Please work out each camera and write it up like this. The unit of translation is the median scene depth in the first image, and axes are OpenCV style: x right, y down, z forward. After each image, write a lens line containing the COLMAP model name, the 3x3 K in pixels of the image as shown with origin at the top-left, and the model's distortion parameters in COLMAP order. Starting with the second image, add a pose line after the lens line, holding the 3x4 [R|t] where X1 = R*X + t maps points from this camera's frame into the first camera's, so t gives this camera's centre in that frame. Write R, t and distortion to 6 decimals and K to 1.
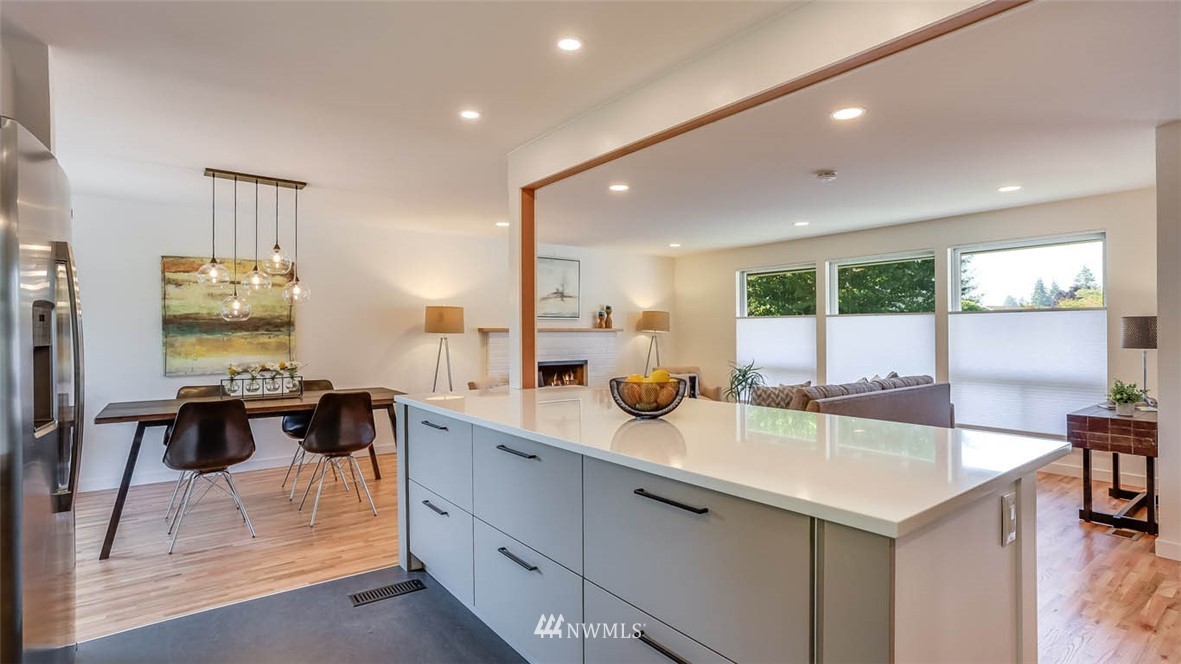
lens RADIAL K [[593.0, 0, 607.9], [0, 593.0, 331.2], [0, 0, 1]] dist [-0.051762, 0.032944]
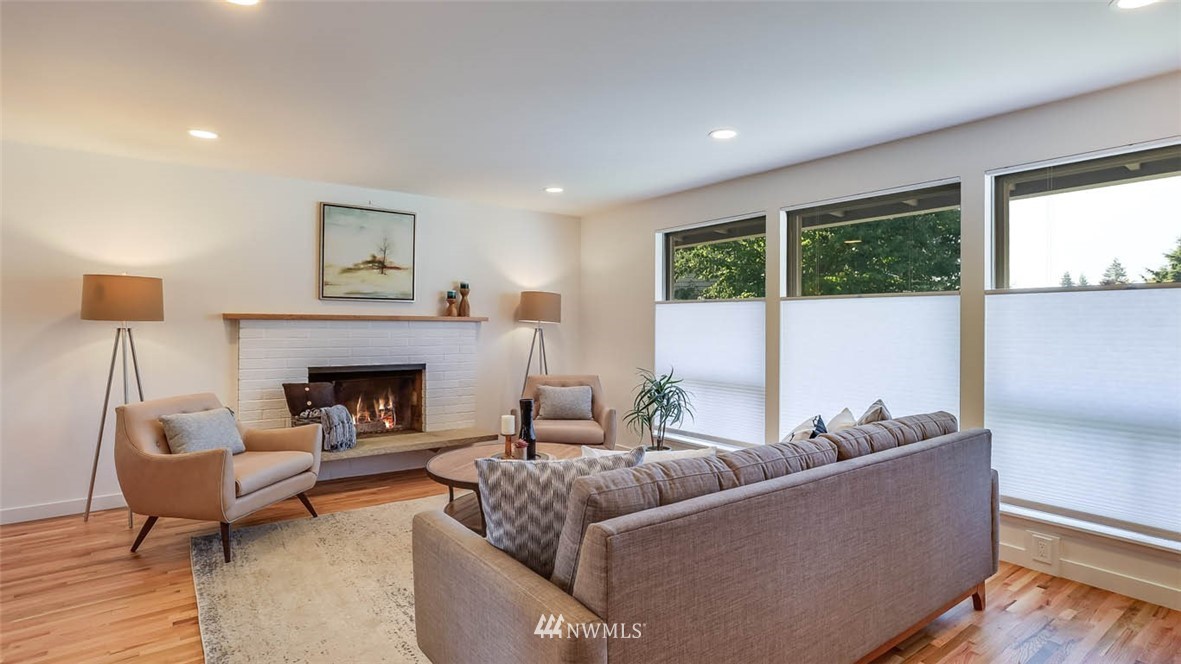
lens RADIAL K [[593.0, 0, 607.9], [0, 593.0, 331.2], [0, 0, 1]] dist [-0.051762, 0.032944]
pose [[0.999620, 0.010409, -0.025537, 0.314080], [-0.010076, 0.999863, 0.013153, 0.002303], [0.025671, -0.012891, 0.999587, 0.575463]]
